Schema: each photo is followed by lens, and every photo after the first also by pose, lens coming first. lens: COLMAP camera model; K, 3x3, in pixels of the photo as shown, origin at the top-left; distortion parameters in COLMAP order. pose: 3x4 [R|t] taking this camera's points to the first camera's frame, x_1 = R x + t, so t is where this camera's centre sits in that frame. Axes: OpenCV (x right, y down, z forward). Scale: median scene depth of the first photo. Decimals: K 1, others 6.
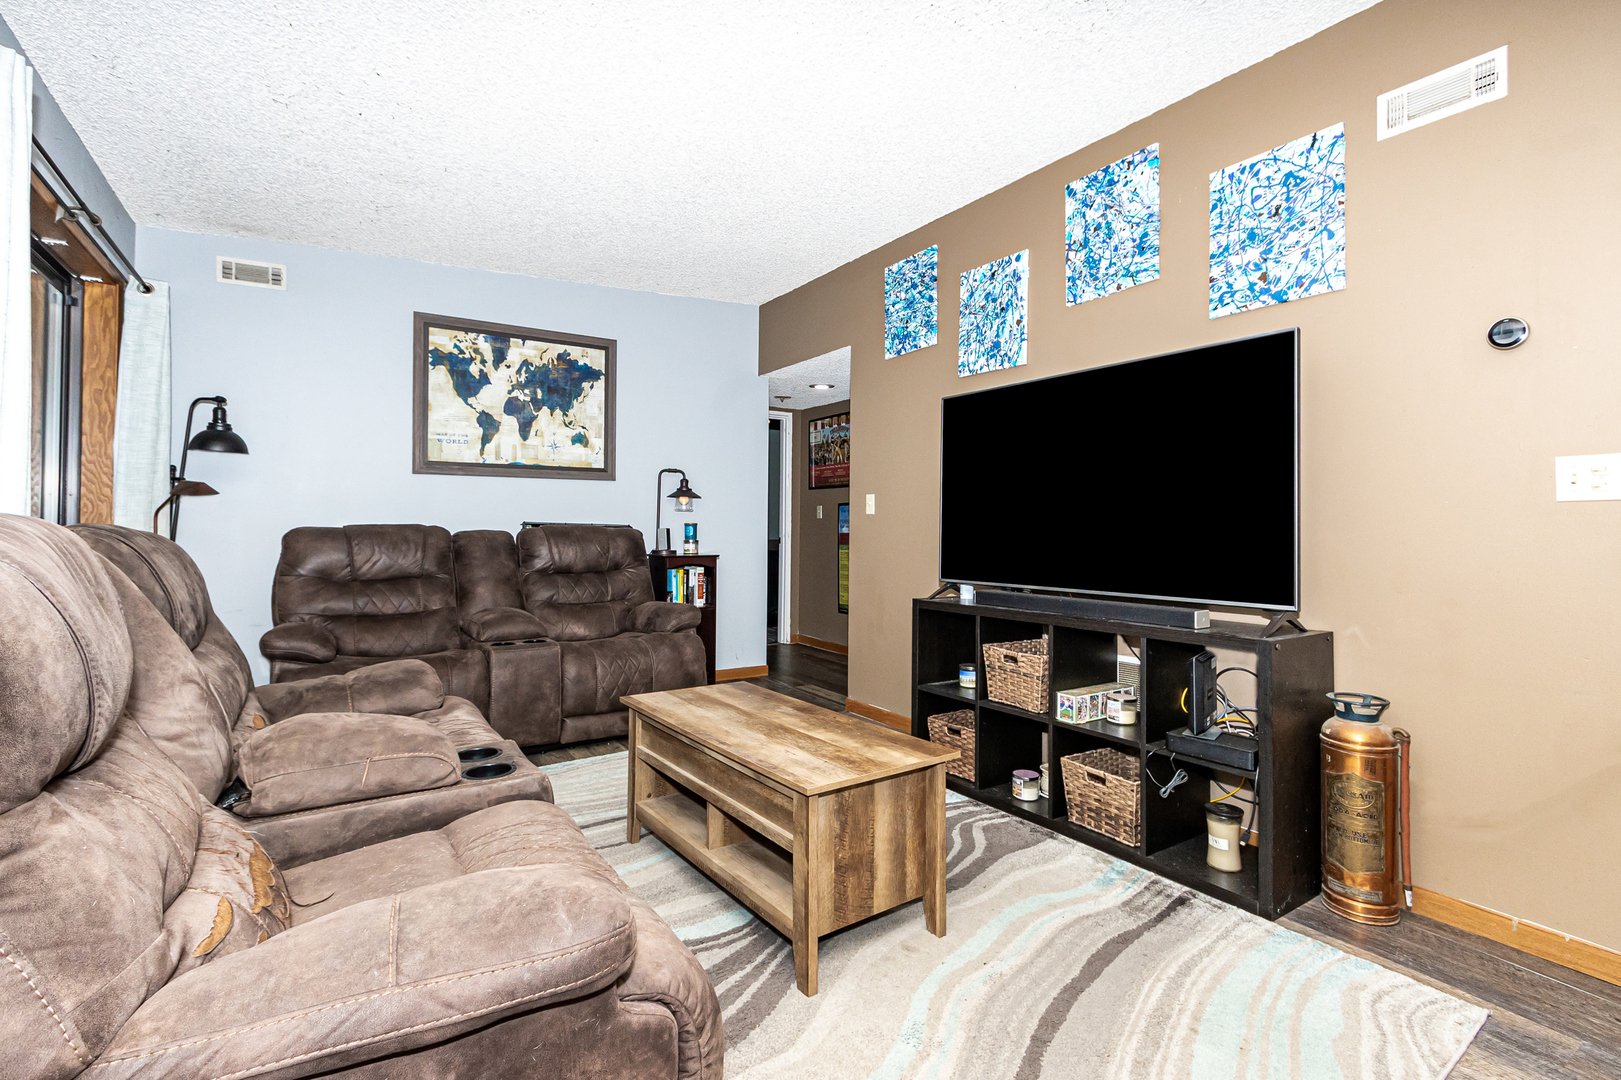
lens RADIAL K [[737.6, 0, 804.2], [0, 737.6, 526.7], [0, 0, 1]] dist [0.003044, -0.002792]
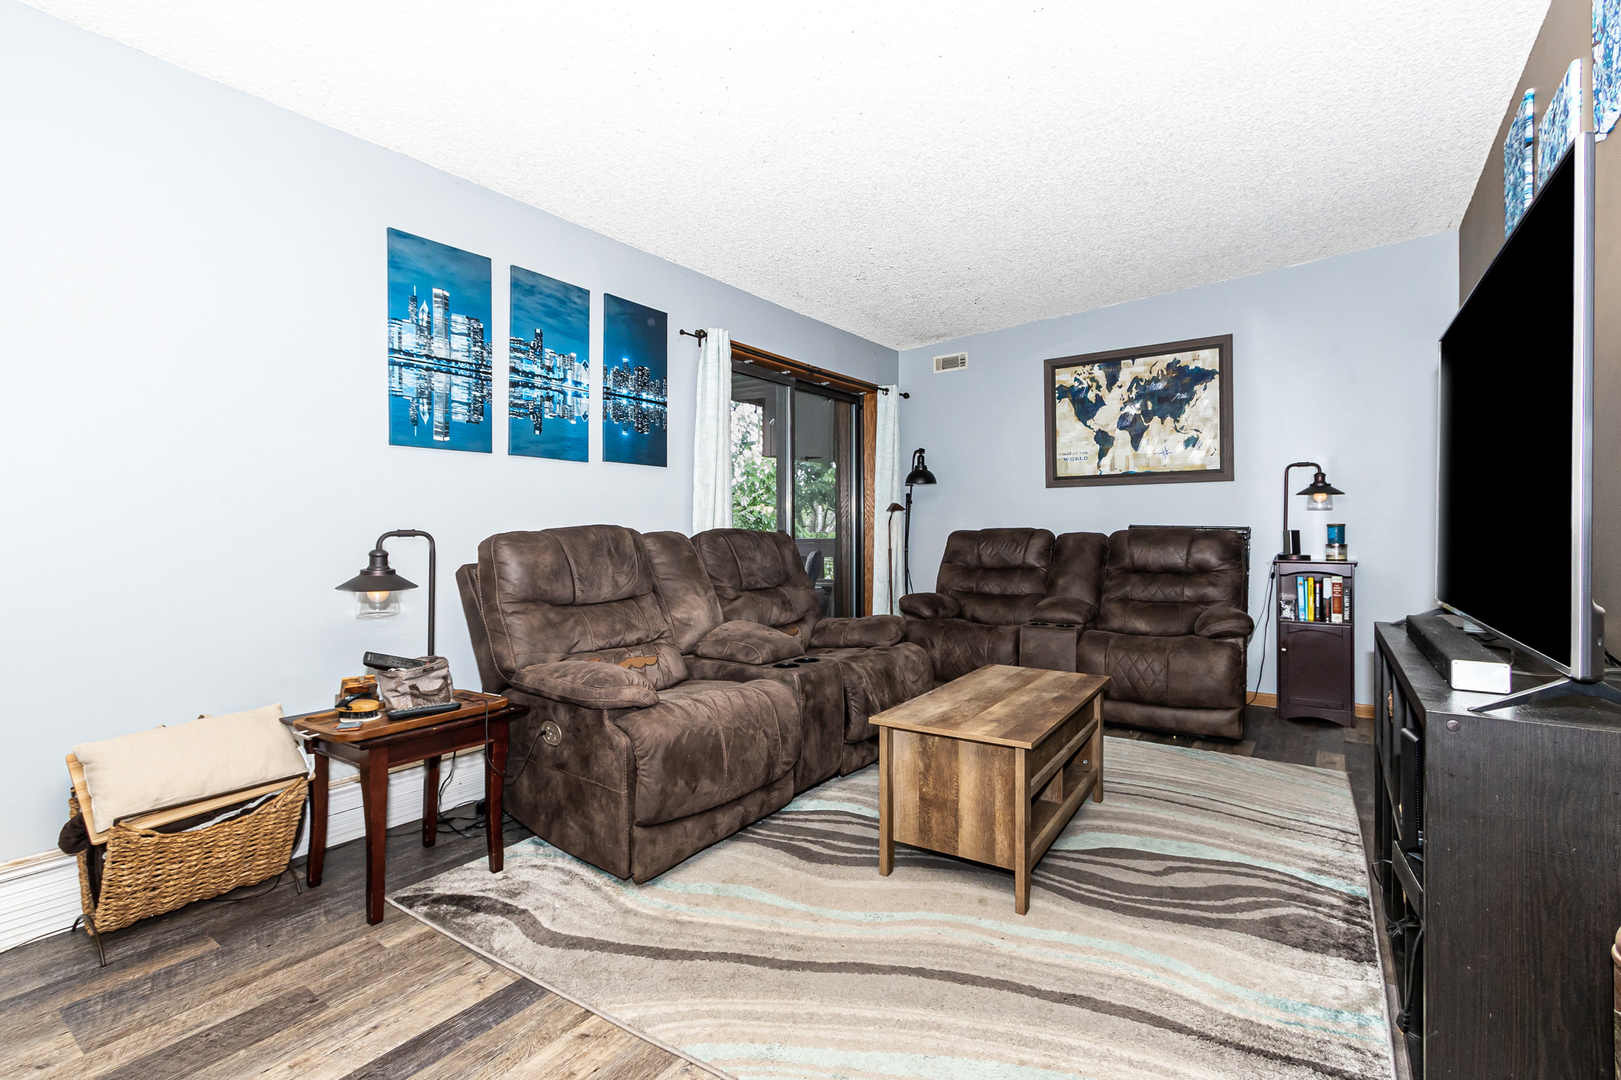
lens RADIAL K [[737.6, 0, 807.0], [0, 737.6, 530.2], [0, 0, 1]] dist [0.003044, -0.002792]
pose [[0.368739, -0.004988, -0.929520, 0.469018], [0.004015, 0.999985, -0.003773, 0.003521], [0.929524, -0.002341, 0.368753, 0.144912]]
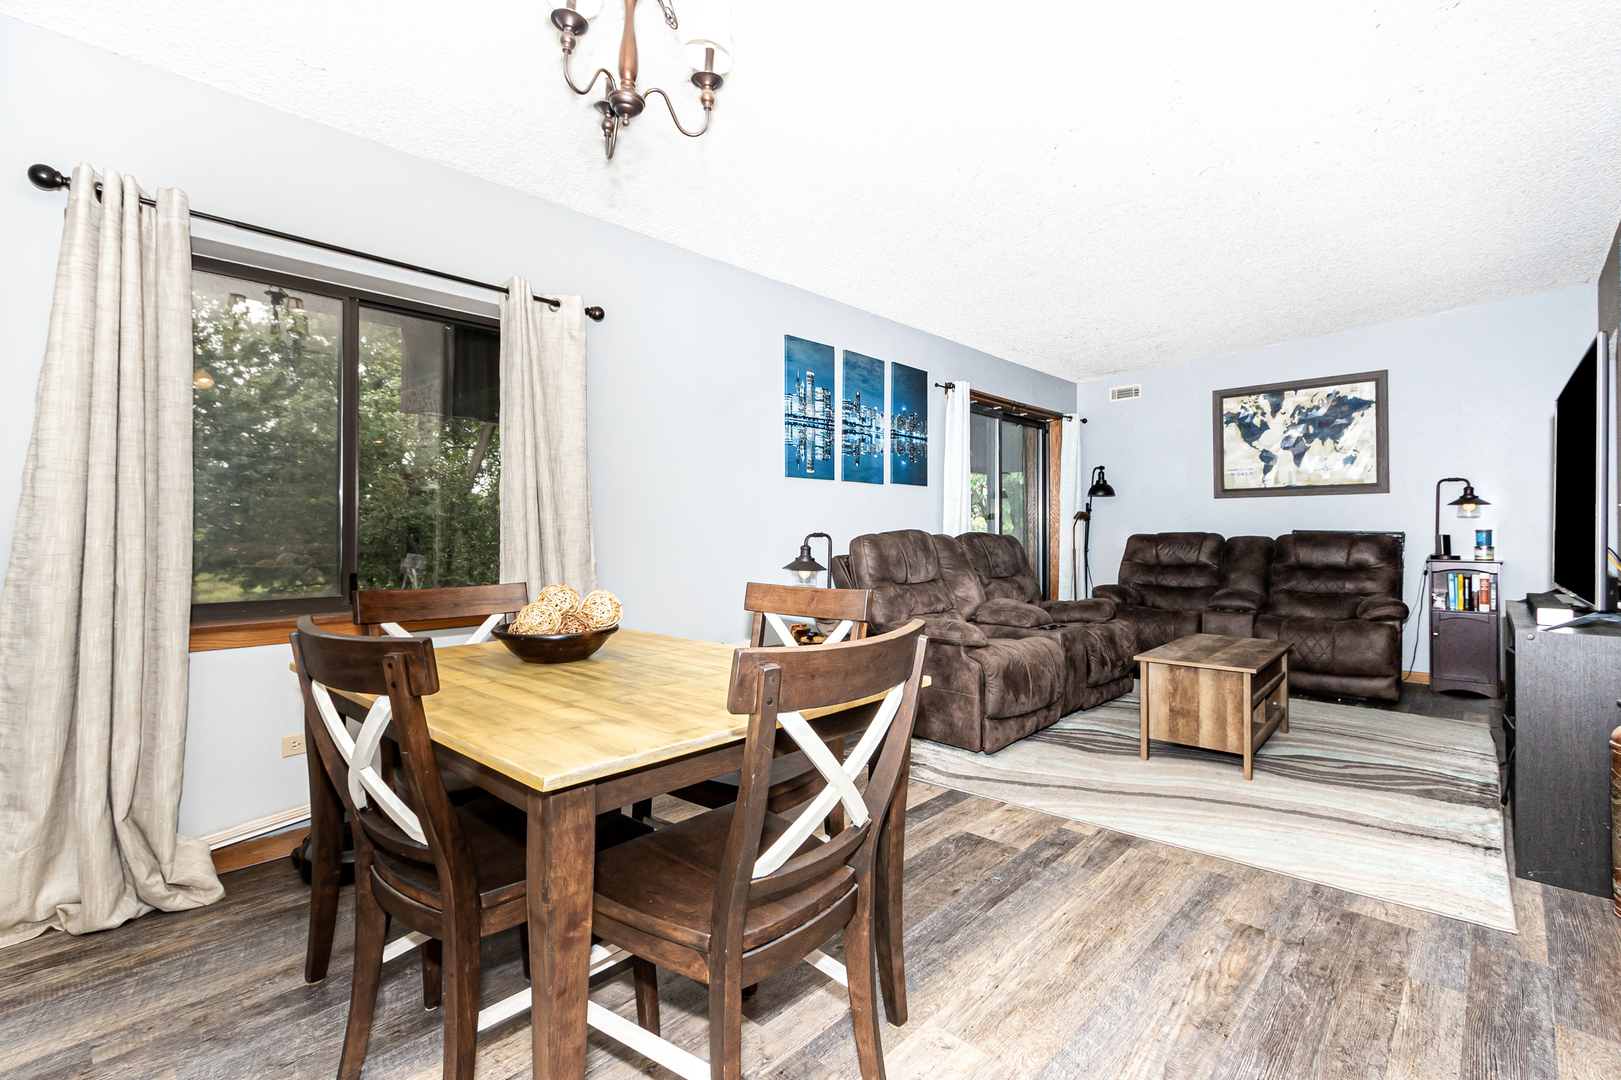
lens RADIAL K [[737.6, 0, 806.5], [0, 737.6, 530.4], [0, 0, 1]] dist [0.003044, -0.002792]
pose [[0.240645, -0.009042, -0.970571, 0.687919], [0.000876, 0.999958, -0.009099, 0.005350], [0.970613, 0.001339, 0.240643, -0.156035]]
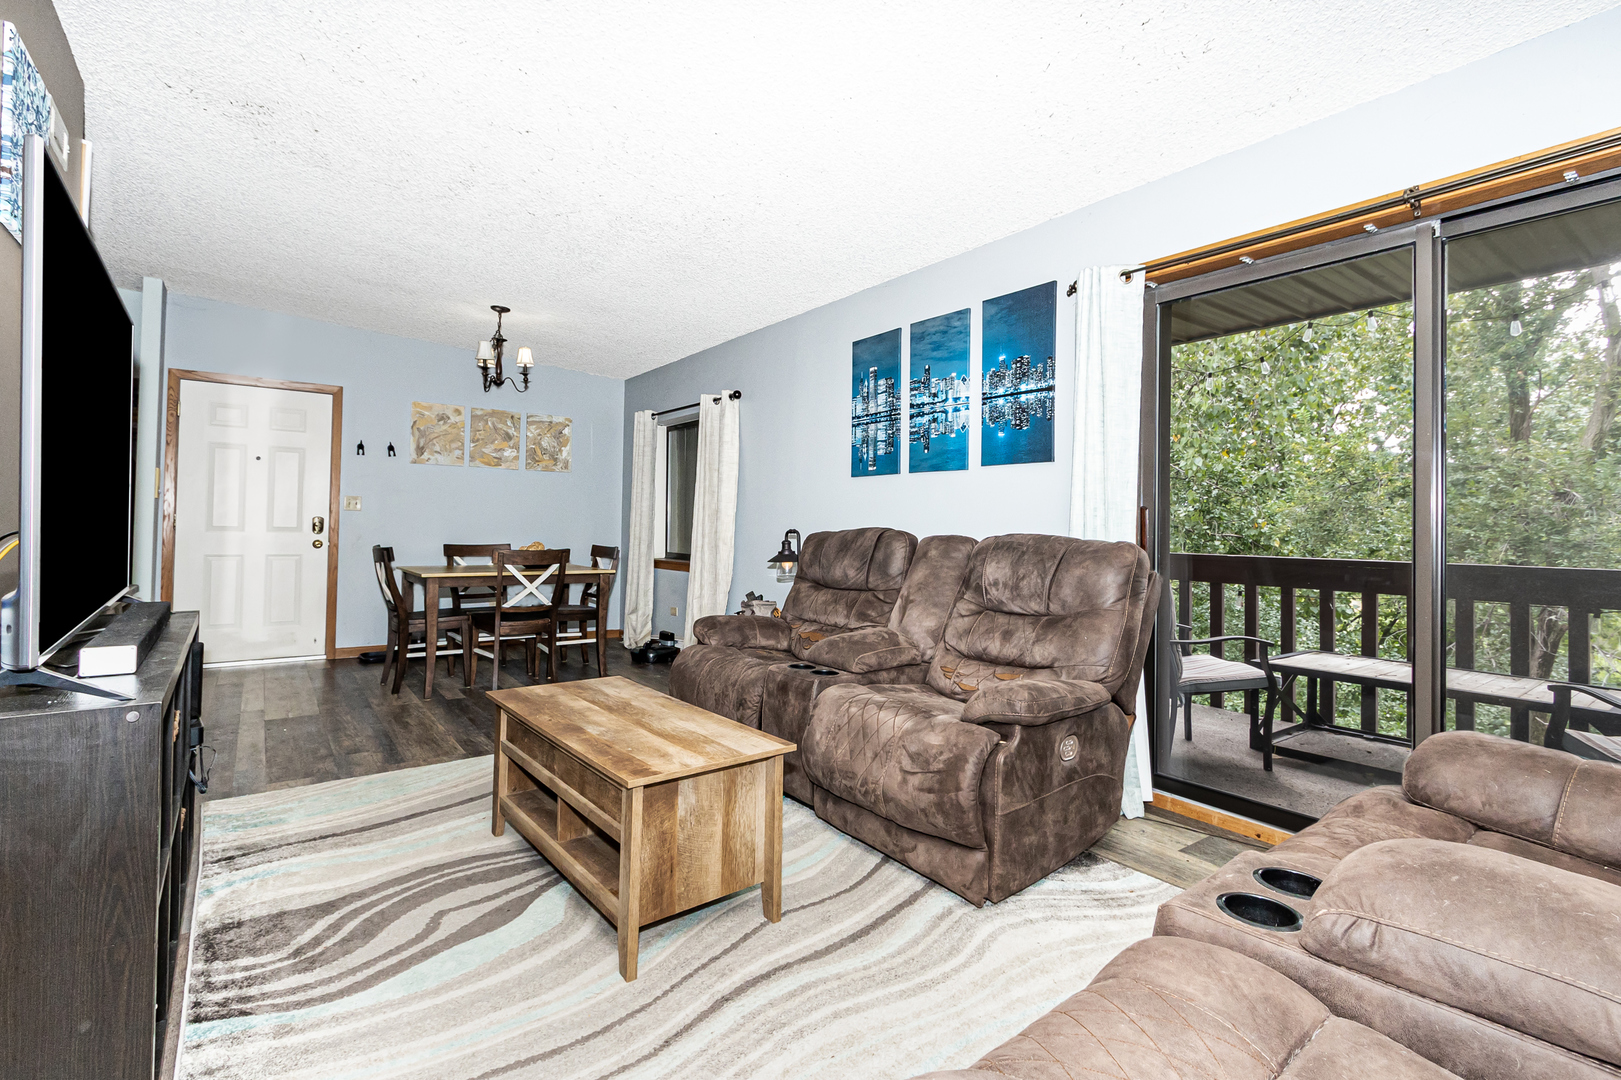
lens RADIAL K [[737.6, 0, 803.1], [0, 737.6, 522.7], [0, 0, 1]] dist [0.003044, -0.002792]
pose [[-0.997244, -0.023269, -0.070455, -0.106421], [-0.022966, 0.999723, -0.005097, -0.004382], [0.070554, -0.003465, -0.997502, 1.038549]]
